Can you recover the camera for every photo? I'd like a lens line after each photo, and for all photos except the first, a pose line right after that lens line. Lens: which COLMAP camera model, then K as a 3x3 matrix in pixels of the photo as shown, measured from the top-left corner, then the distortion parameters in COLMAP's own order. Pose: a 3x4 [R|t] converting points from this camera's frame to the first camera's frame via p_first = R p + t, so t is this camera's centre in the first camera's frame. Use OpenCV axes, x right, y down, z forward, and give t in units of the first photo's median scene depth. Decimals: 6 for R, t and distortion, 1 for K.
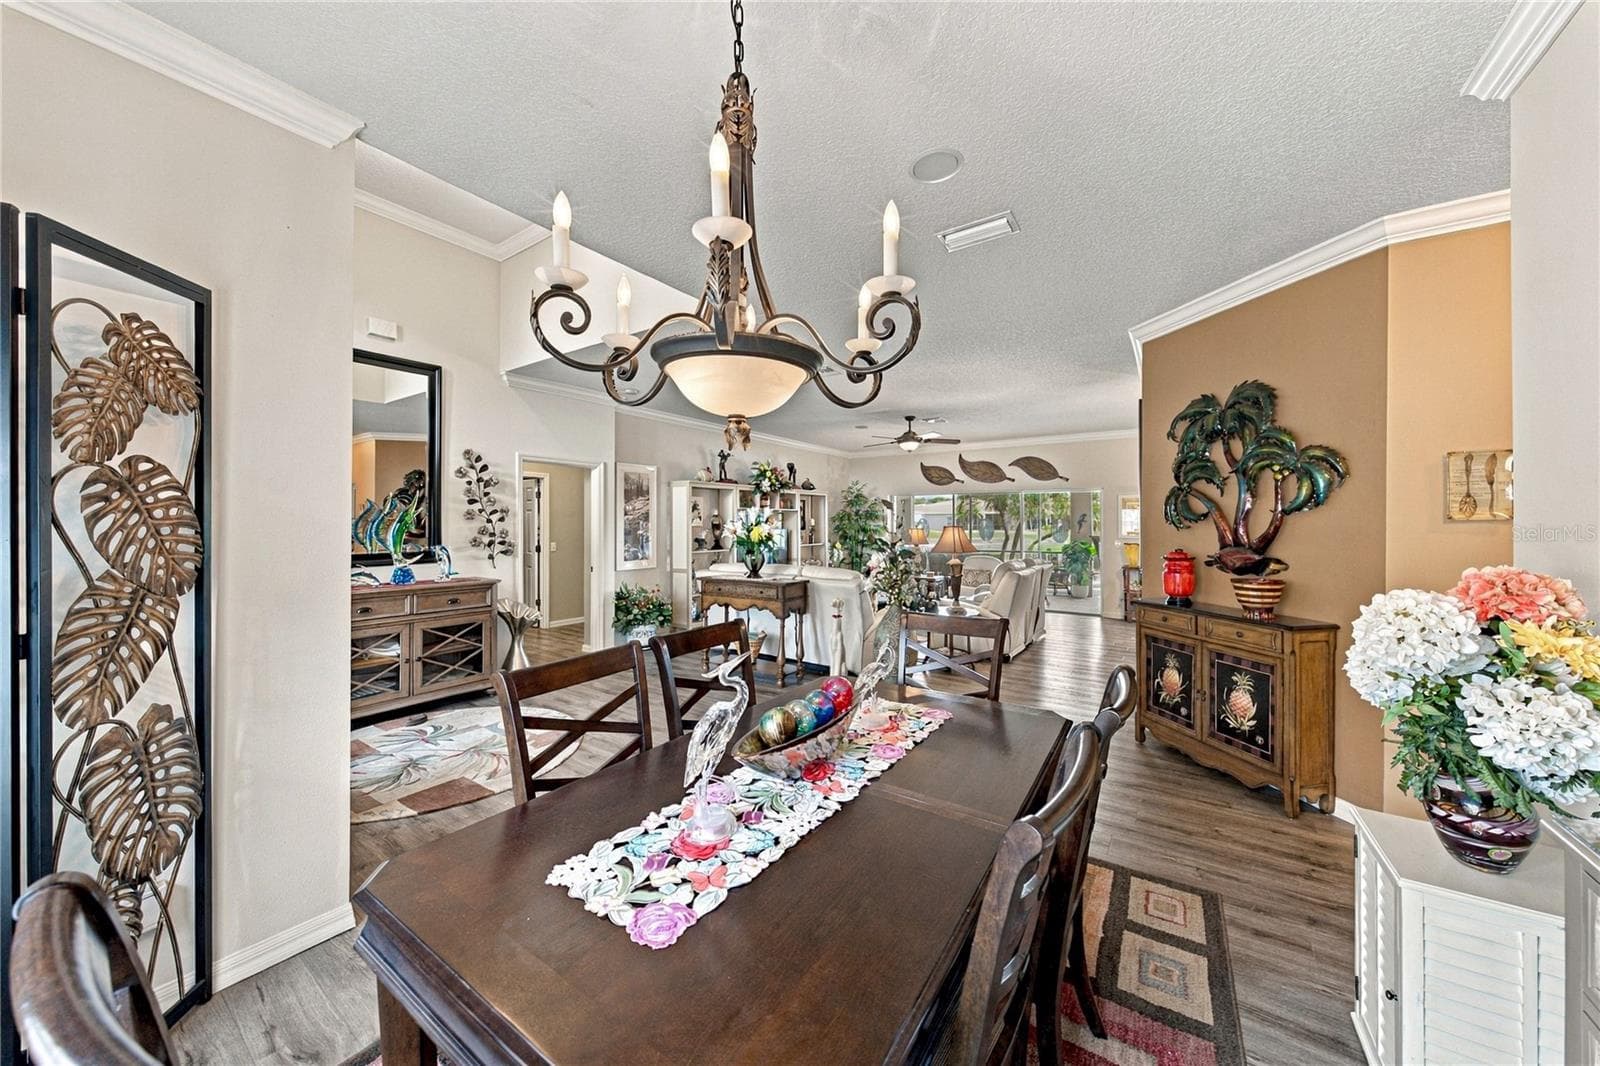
lens RADIAL K [[560.2, 0, 808.1], [0, 560.2, 524.2], [0, 0, 1]] dist [-0.001353, -0.000731]
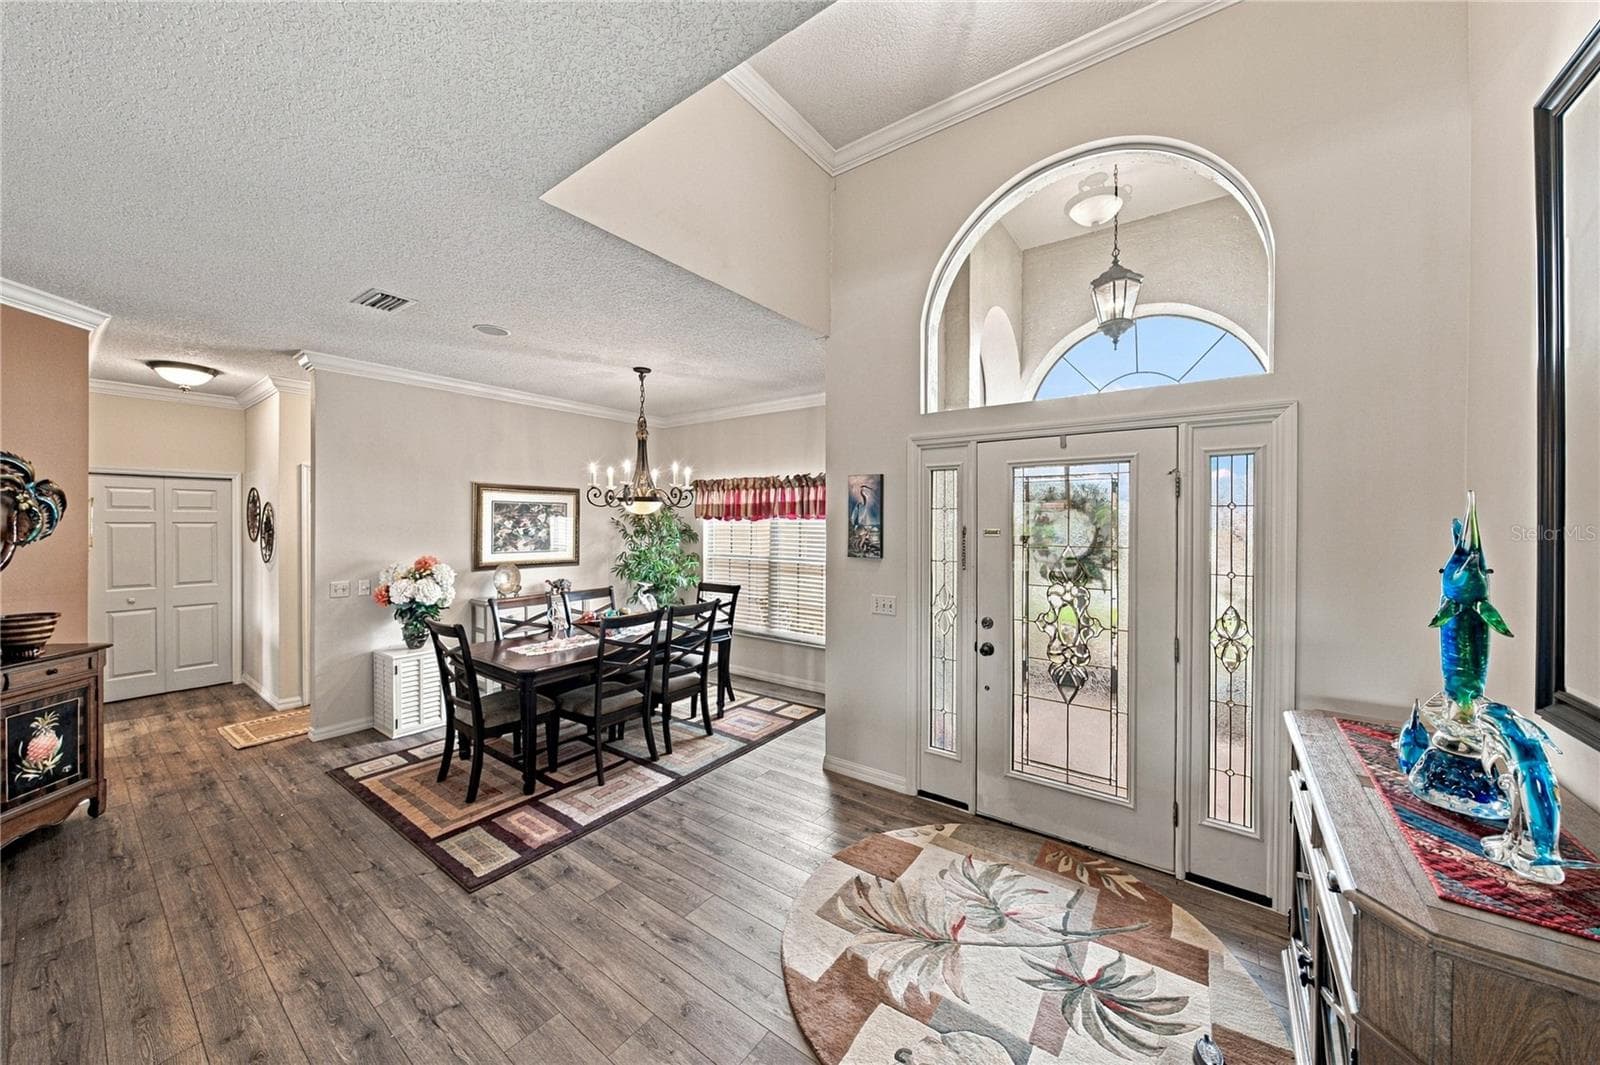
lens RADIAL K [[560.2, 0, 806.8], [0, 560.2, 526.4], [0, 0, 1]] dist [-0.001353, -0.000731]
pose [[-0.999001, -0.009547, 0.043662, -0.511096], [-0.009277, 0.999937, 0.006387, -0.063849], [-0.043720, 0.005975, -0.999026, 1.740699]]
